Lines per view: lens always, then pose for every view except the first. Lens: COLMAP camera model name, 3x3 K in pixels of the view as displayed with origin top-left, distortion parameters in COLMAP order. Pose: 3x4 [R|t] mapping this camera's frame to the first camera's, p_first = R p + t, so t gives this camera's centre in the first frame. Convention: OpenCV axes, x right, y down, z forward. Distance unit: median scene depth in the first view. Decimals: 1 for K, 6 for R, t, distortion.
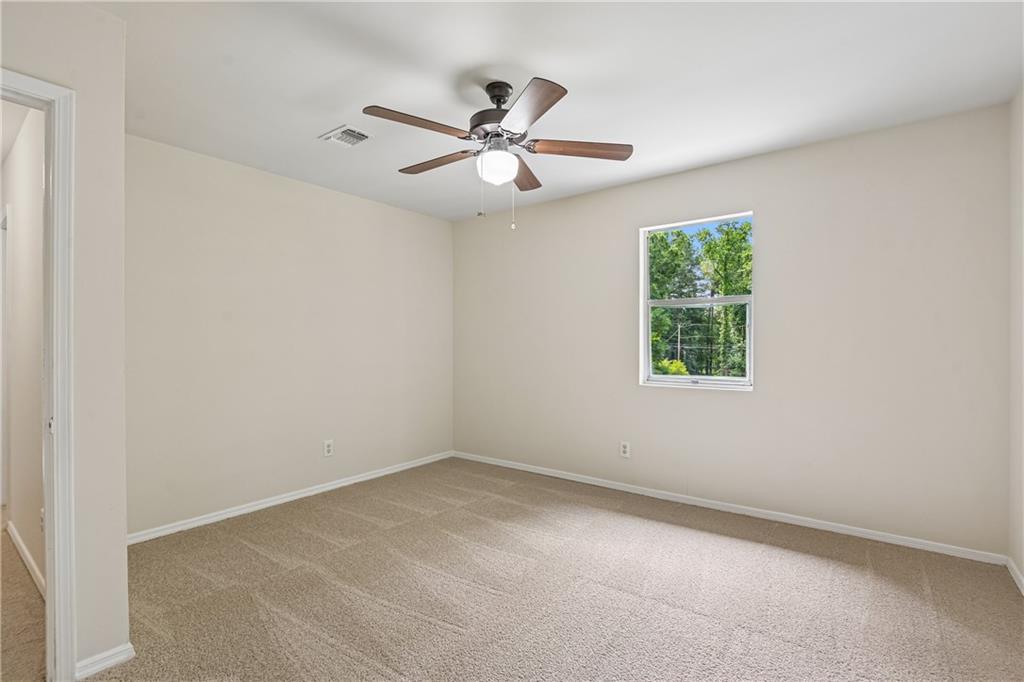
lens RADIAL K [[472.5, 0, 512.9], [0, 472.5, 345.1], [0, 0, 1]] dist [-0.002279, -0.004710]
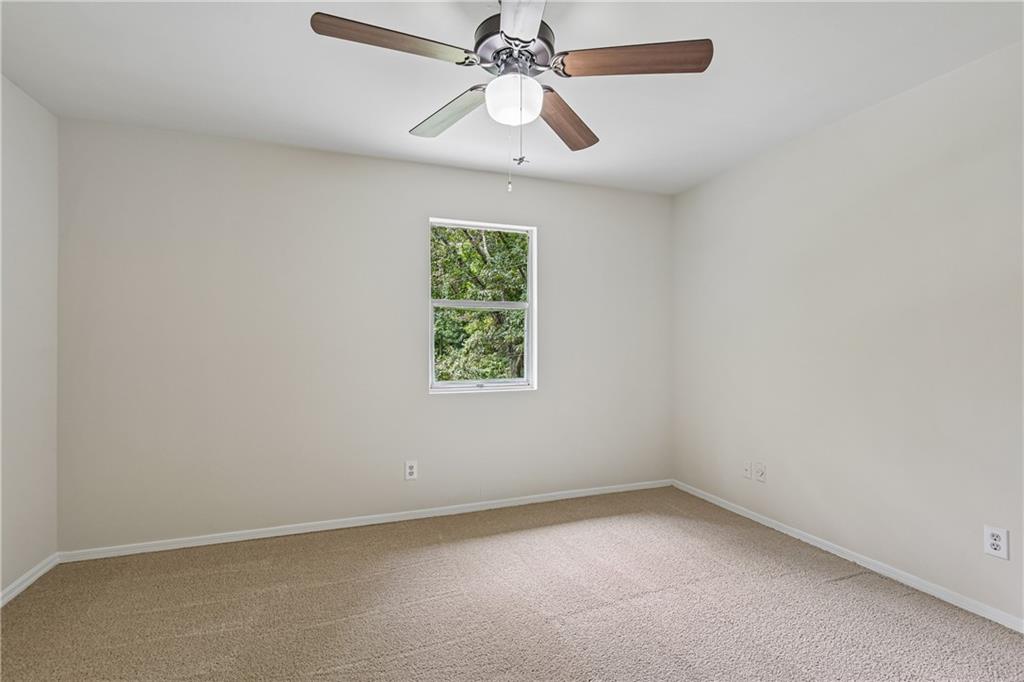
lens RADIAL K [[472.5, 0, 516.6], [0, 472.5, 345.9], [0, 0, 1]] dist [-0.002279, -0.004710]
pose [[0.530510, 0.005926, 0.847658, -0.431150], [0.007843, 0.999898, -0.011899, 0.006789], [-0.847642, 0.012961, 0.530410, 0.418141]]
